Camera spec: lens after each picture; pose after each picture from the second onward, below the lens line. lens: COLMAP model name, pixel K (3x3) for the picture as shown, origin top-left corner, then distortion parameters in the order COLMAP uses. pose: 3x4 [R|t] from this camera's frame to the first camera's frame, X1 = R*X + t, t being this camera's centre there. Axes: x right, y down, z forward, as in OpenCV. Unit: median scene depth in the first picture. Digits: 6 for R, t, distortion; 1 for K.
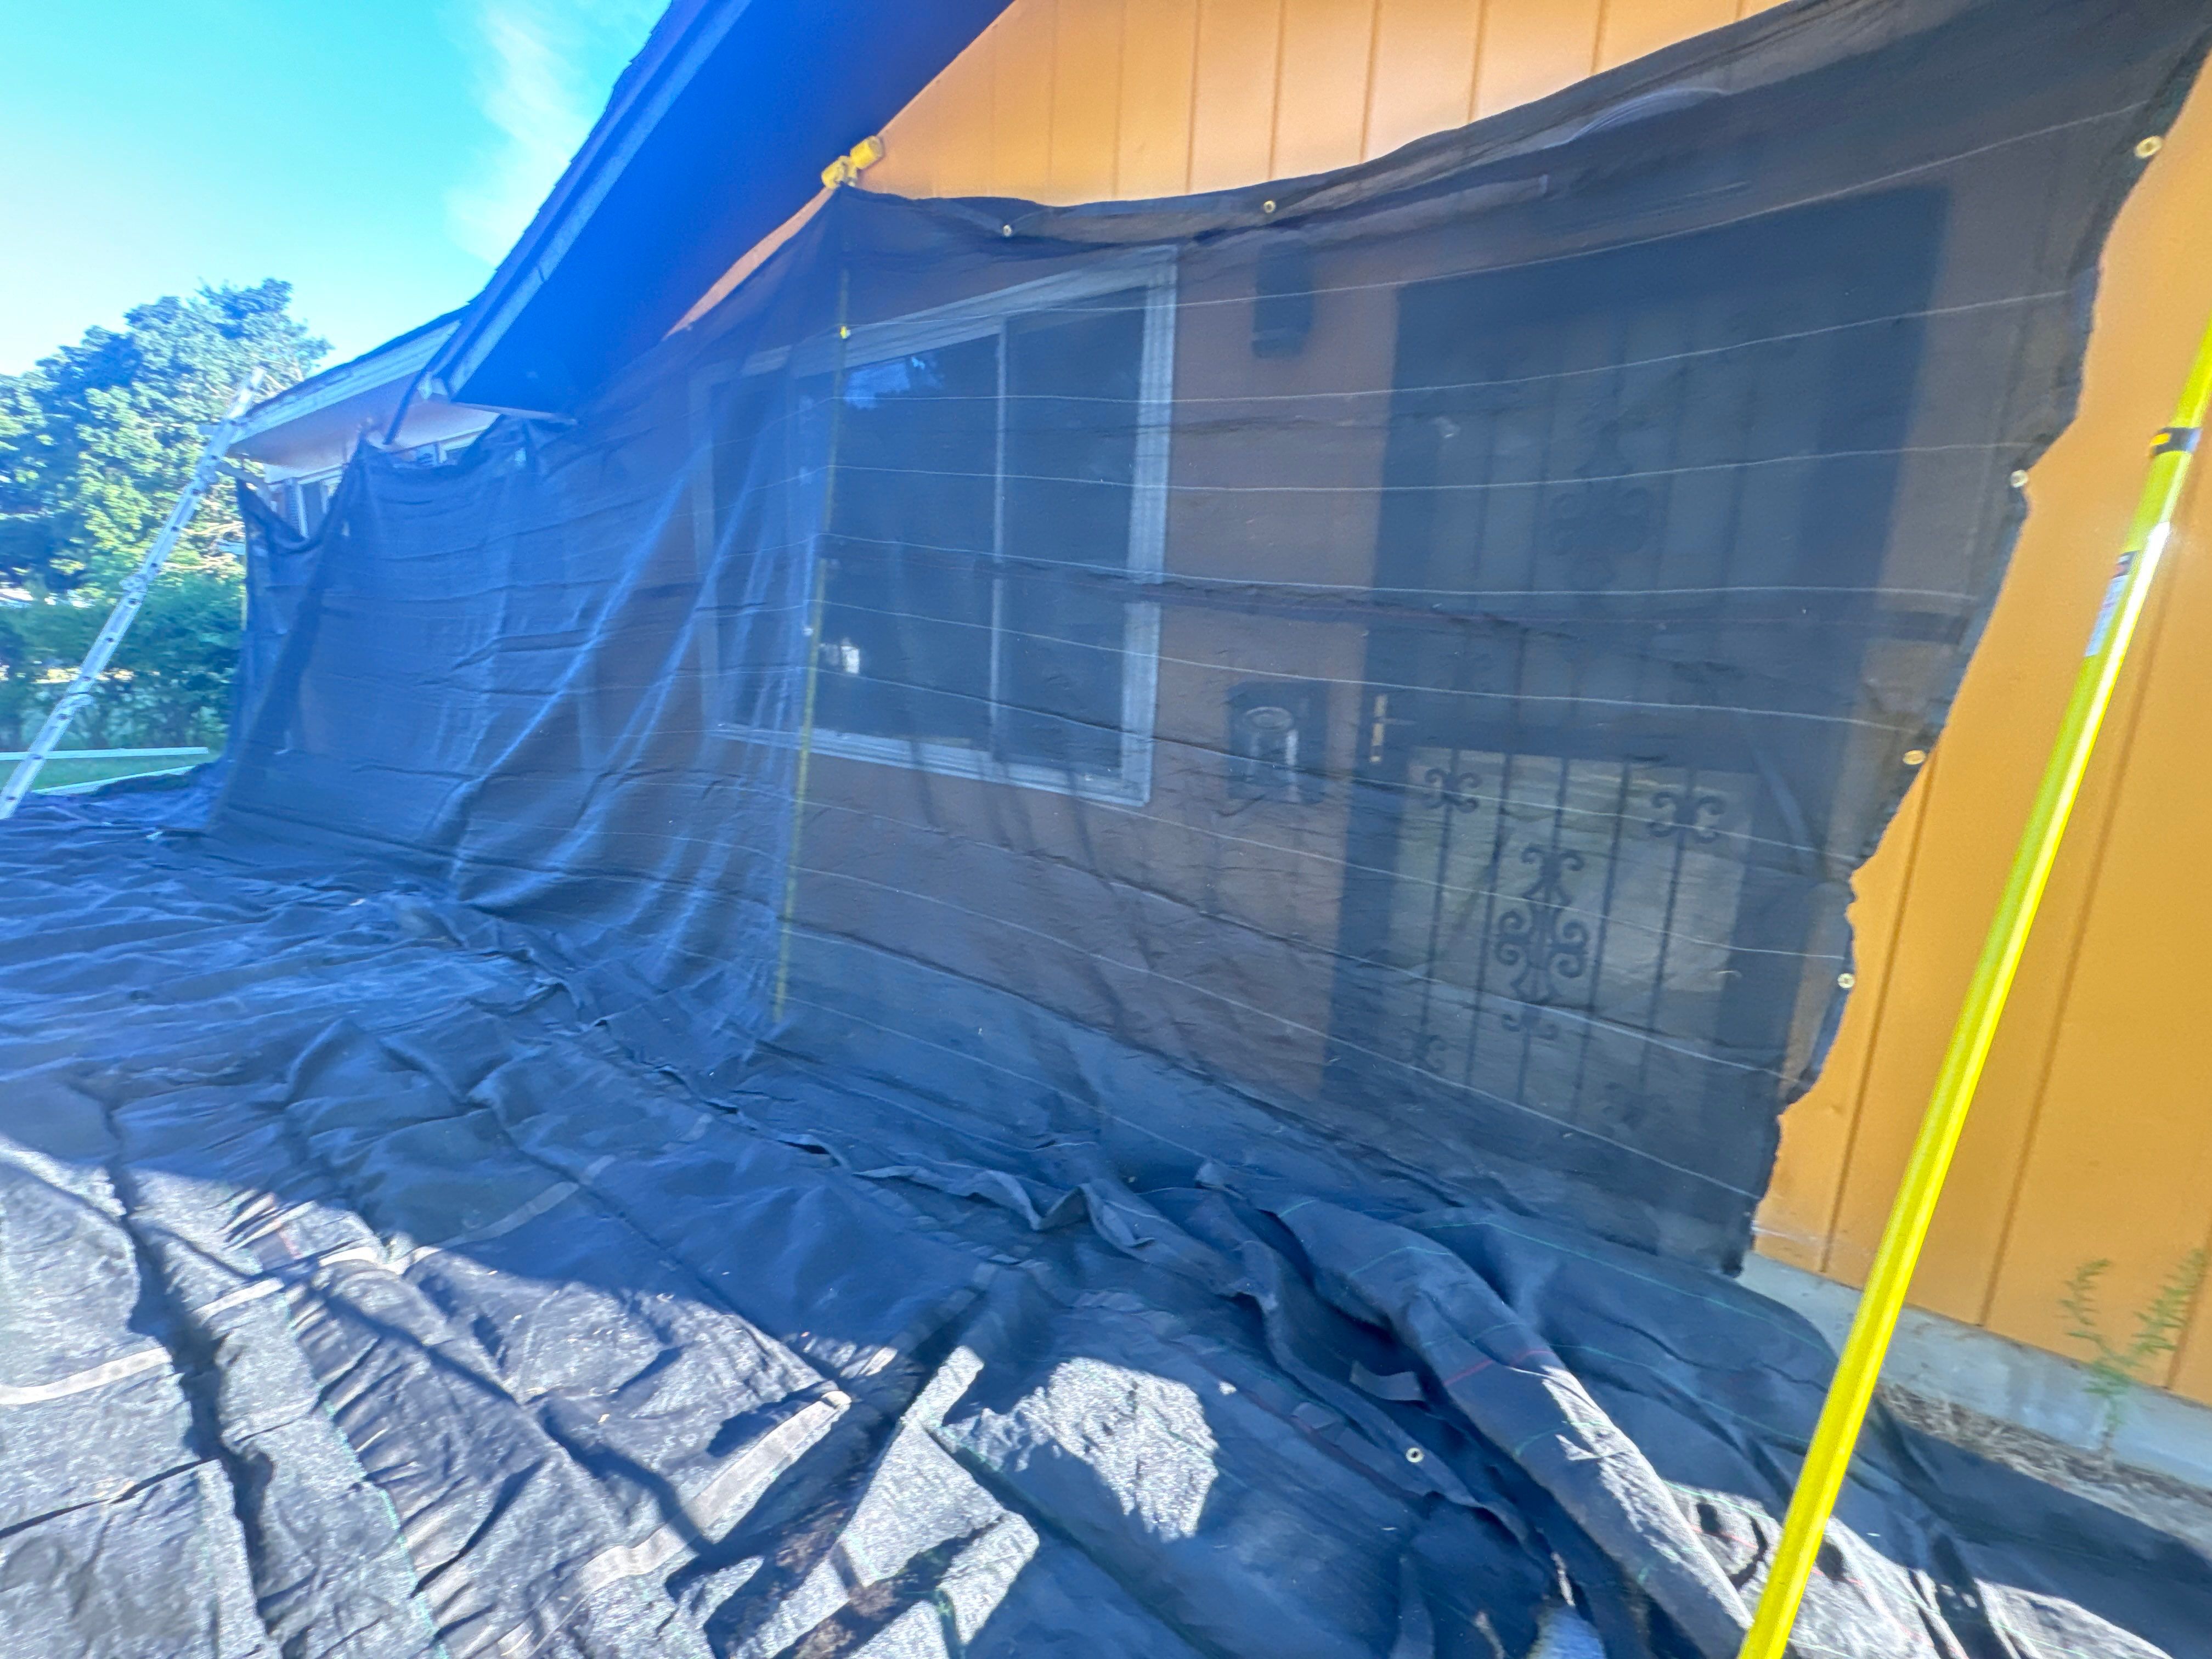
lens RADIAL K [[894.4, 0, 1106.4], [0, 894.4, 833.4], [0, 0, 1]] dist [-0.008217, 0.000255]
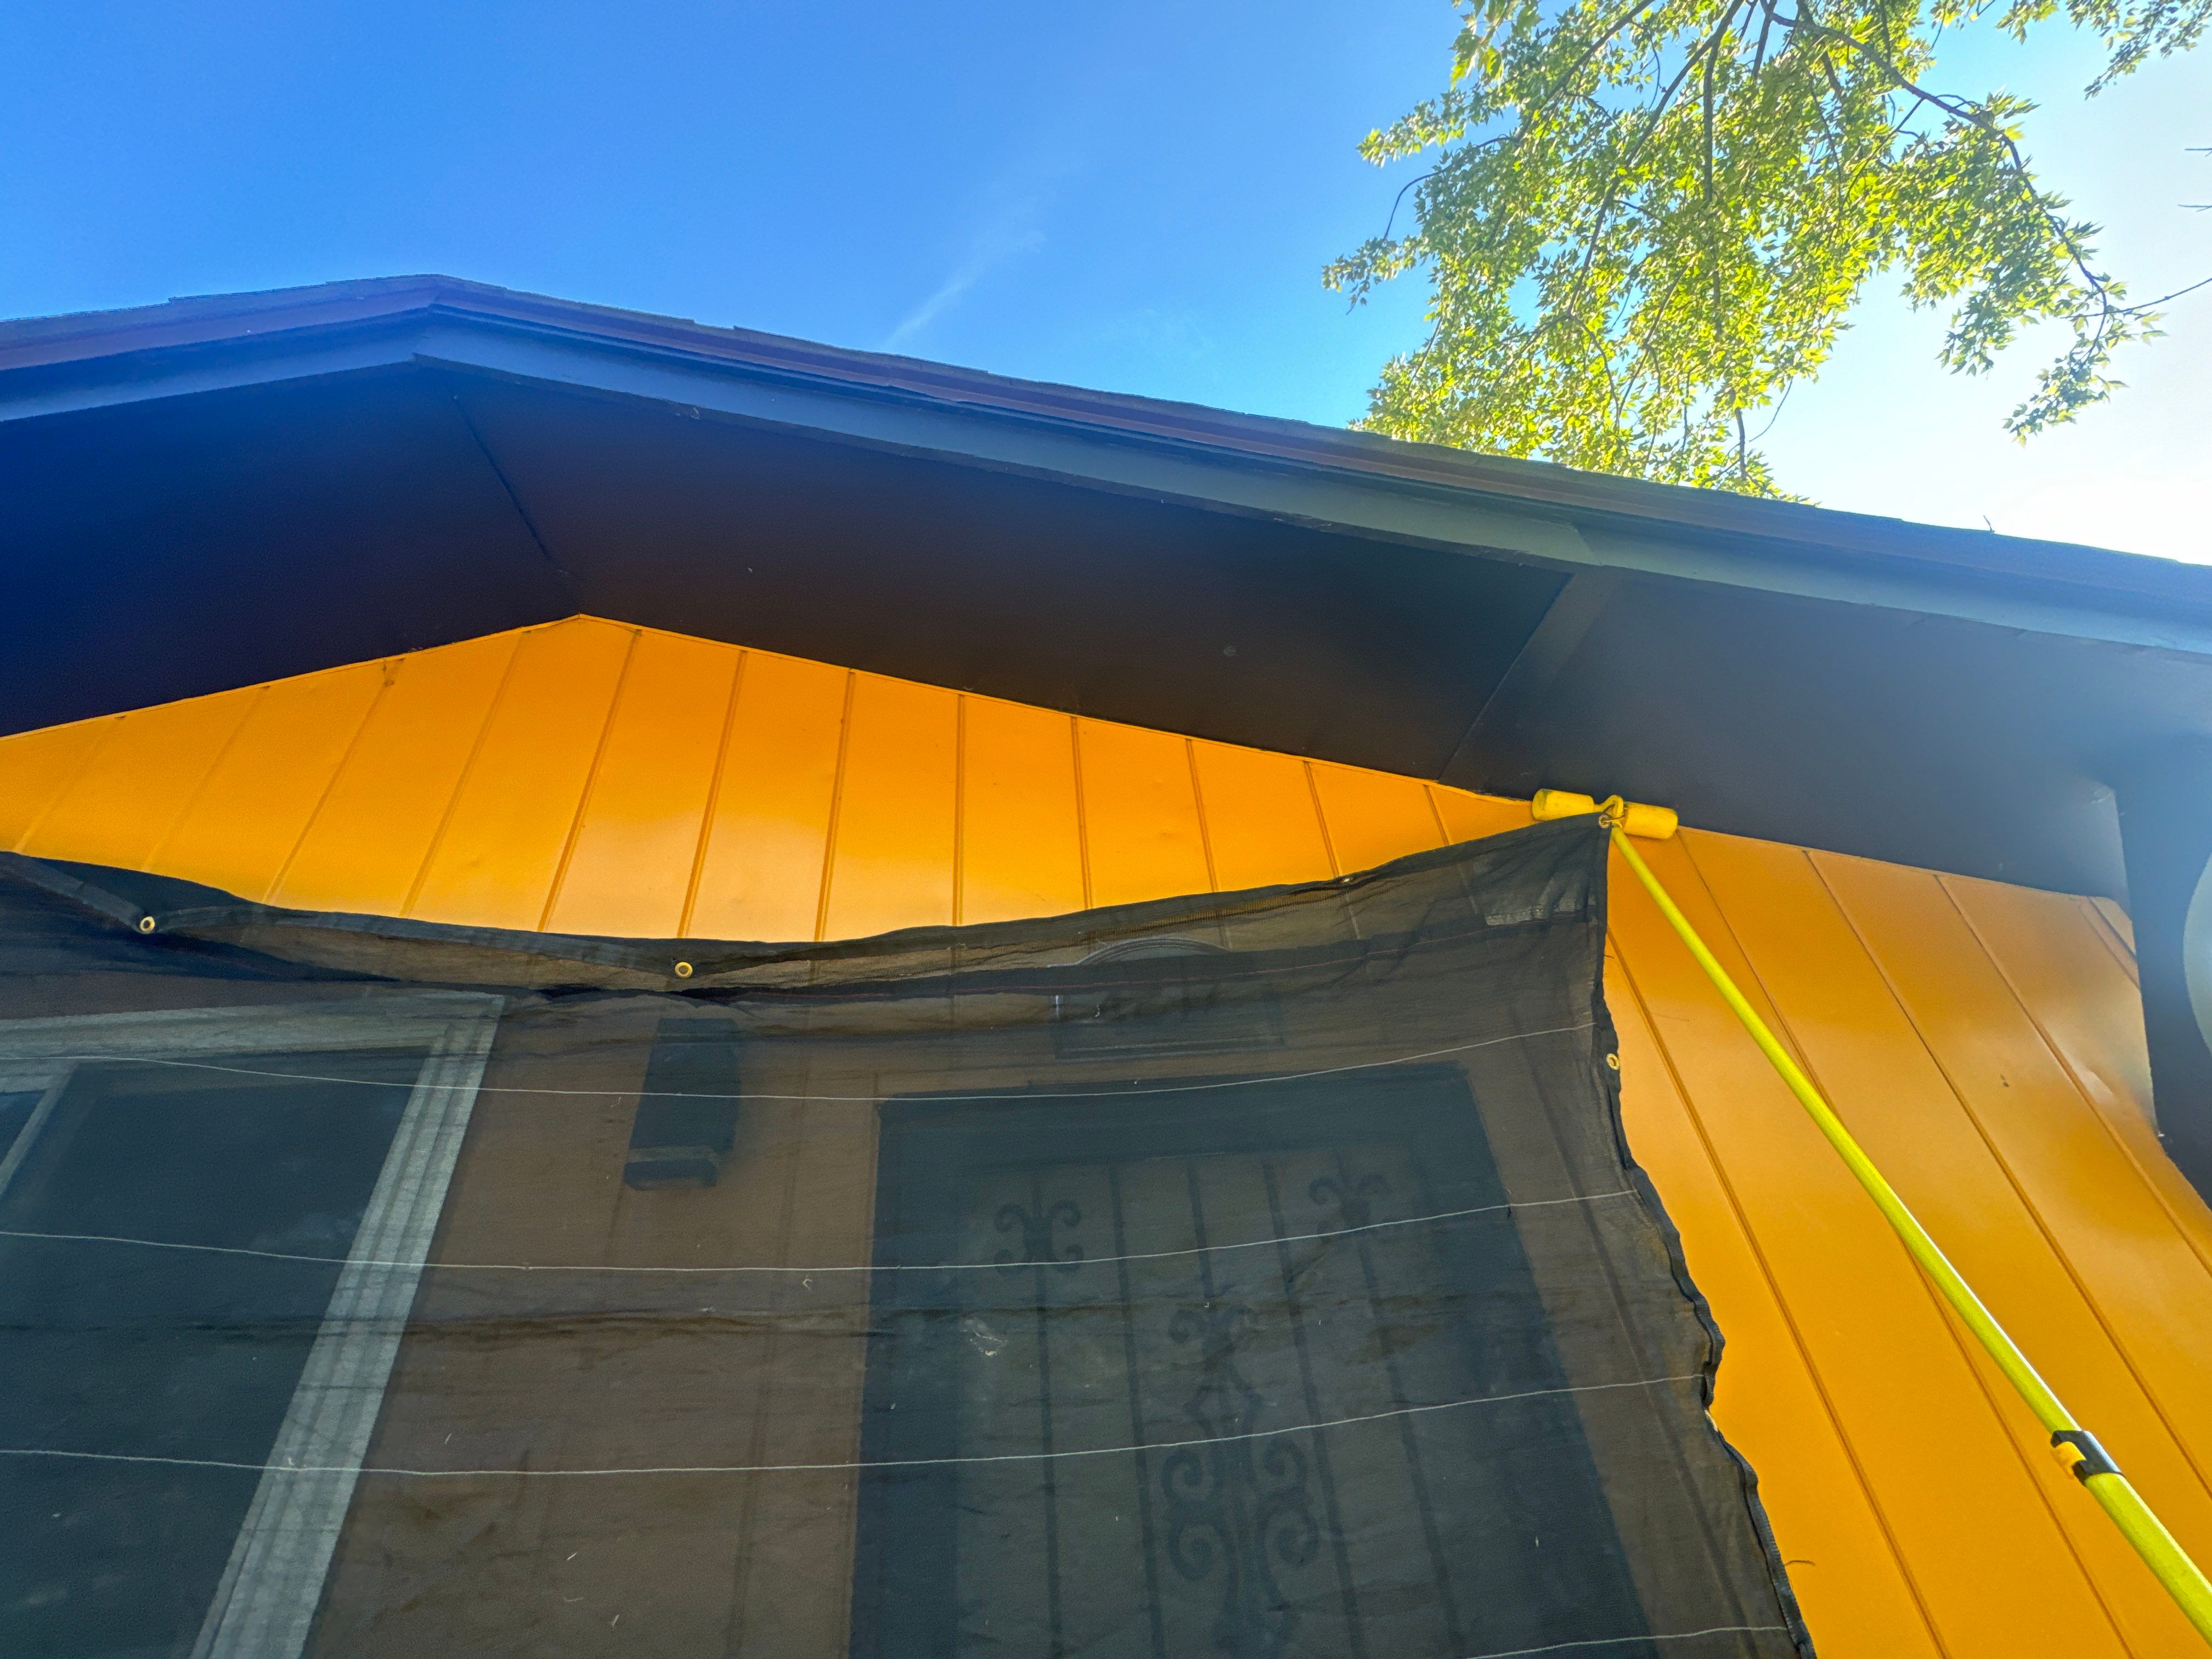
lens RADIAL K [[894.4, 0, 1106.4], [0, 894.4, 833.4], [0, 0, 1]] dist [-0.008217, 0.000255]
pose [[0.784680, 0.258084, 0.563622, 0.030190], [0.227560, 0.725812, -0.649164, -0.255886], [-0.576622, 0.637644, 0.510801, 0.385466]]
